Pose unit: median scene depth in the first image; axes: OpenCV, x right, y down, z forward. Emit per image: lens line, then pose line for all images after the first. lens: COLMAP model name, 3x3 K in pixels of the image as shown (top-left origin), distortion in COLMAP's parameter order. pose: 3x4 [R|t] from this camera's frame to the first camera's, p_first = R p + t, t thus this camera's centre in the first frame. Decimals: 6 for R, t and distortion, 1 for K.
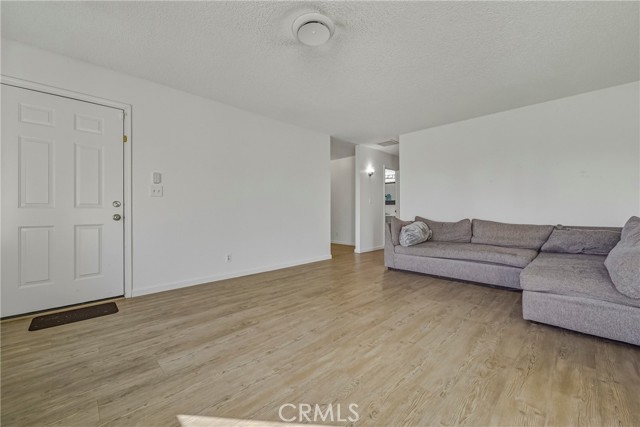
lens RADIAL K [[254.7, 0, 319.6], [0, 254.7, 209.6], [0, 0, 1]] dist [-0.001462, -0.000096]
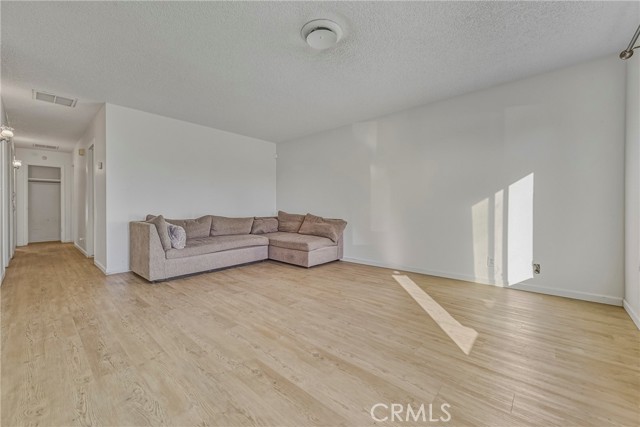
lens RADIAL K [[254.7, 0, 319.6], [0, 254.7, 209.6], [0, 0, 1]] dist [-0.001462, -0.000096]
pose [[-0.069856, -0.004422, 0.997547, -0.886147], [-0.006525, 0.999971, 0.003976, 0.003681], [-0.997536, -0.006232, -0.069883, 0.894445]]
